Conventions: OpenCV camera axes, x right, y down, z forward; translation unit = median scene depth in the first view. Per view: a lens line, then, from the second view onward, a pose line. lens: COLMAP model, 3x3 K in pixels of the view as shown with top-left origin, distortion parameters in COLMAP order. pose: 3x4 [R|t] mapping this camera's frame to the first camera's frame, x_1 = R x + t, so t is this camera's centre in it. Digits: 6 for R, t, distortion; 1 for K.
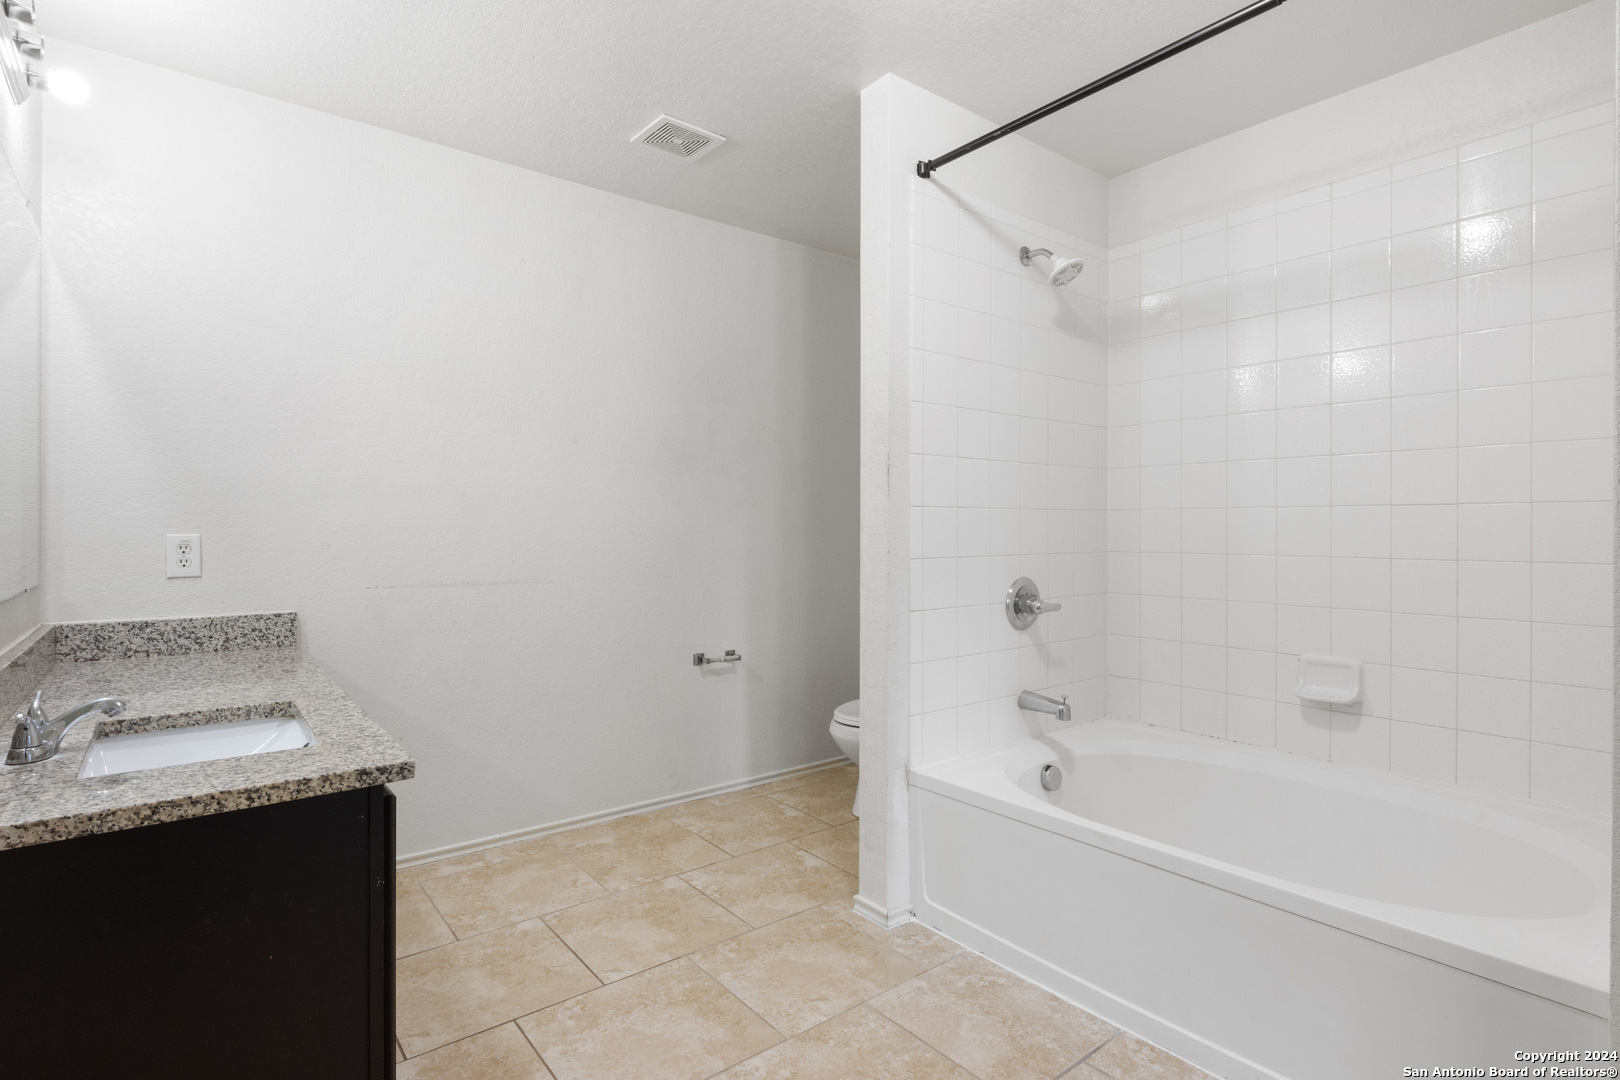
lens RADIAL K [[800.7, 0, 809.9], [0, 800.7, 536.0], [0, 0, 1]] dist [-0.004250, -0.001192]
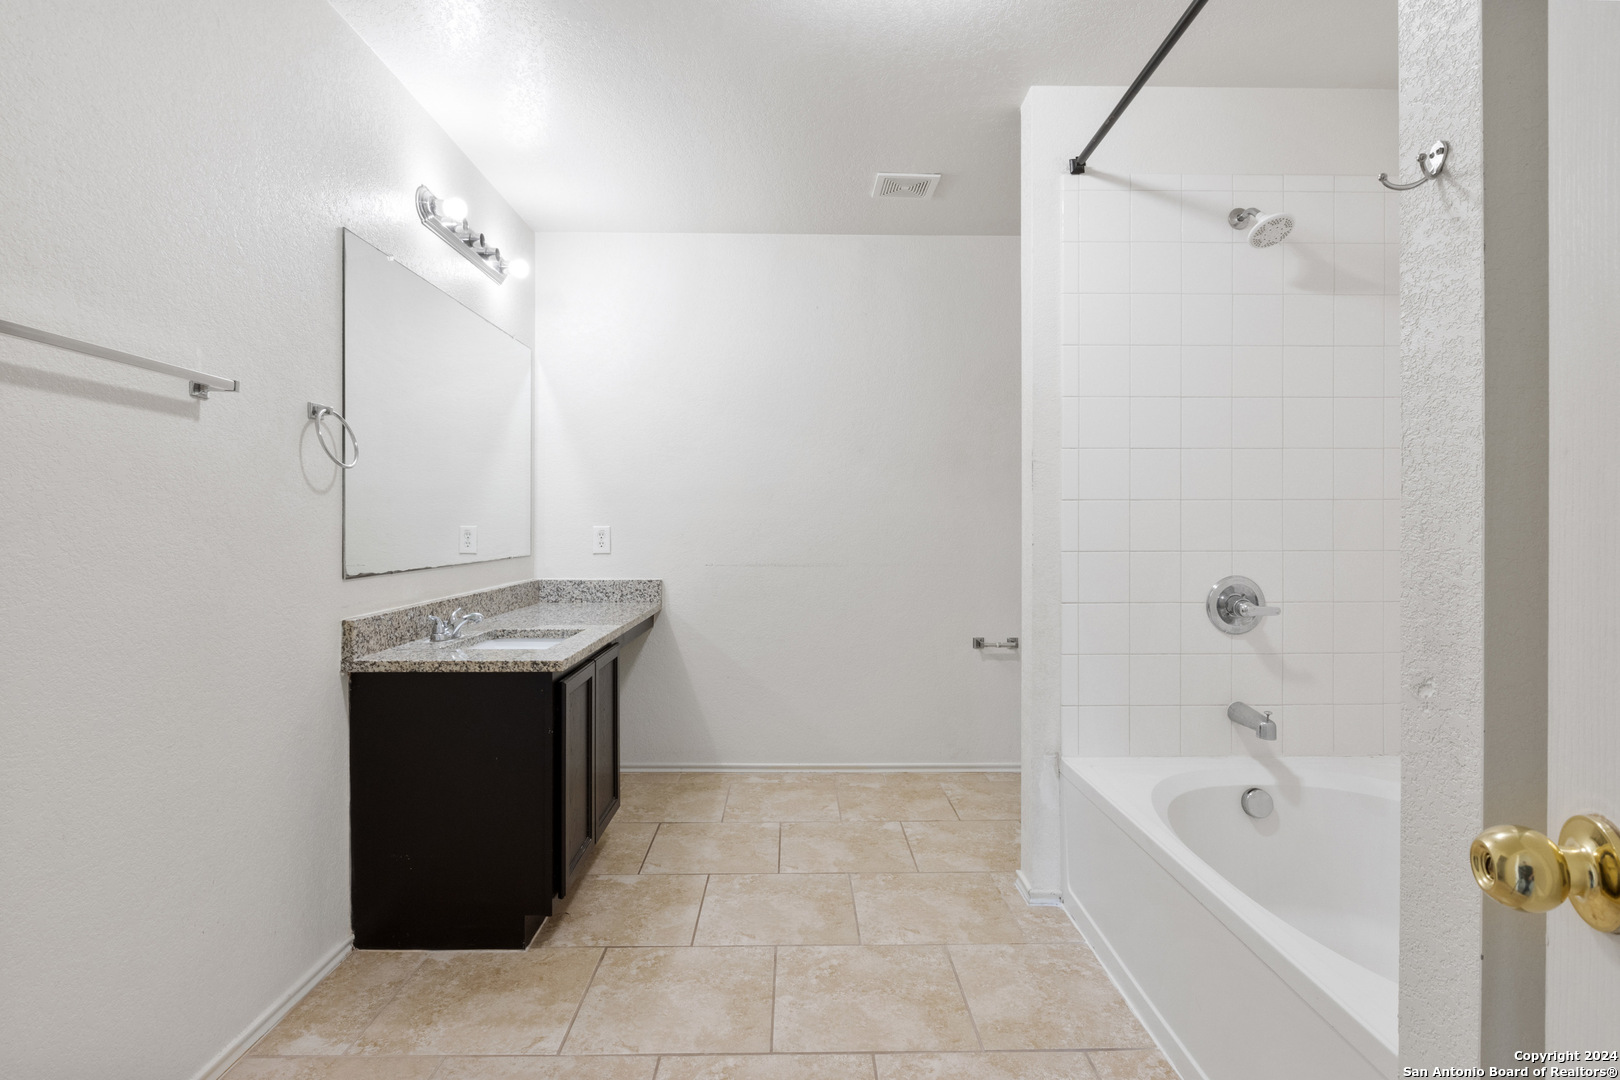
lens RADIAL K [[811.2, 0, 812.6], [0, 811.2, 528.0], [0, 0, 1]] dist [-0.003584, -0.000419]
pose [[0.794722, 0.002466, -0.606968, 0.507746], [-0.005033, 0.999984, -0.002528, 0.003137], [0.606952, 0.005064, 0.794722, -0.014615]]
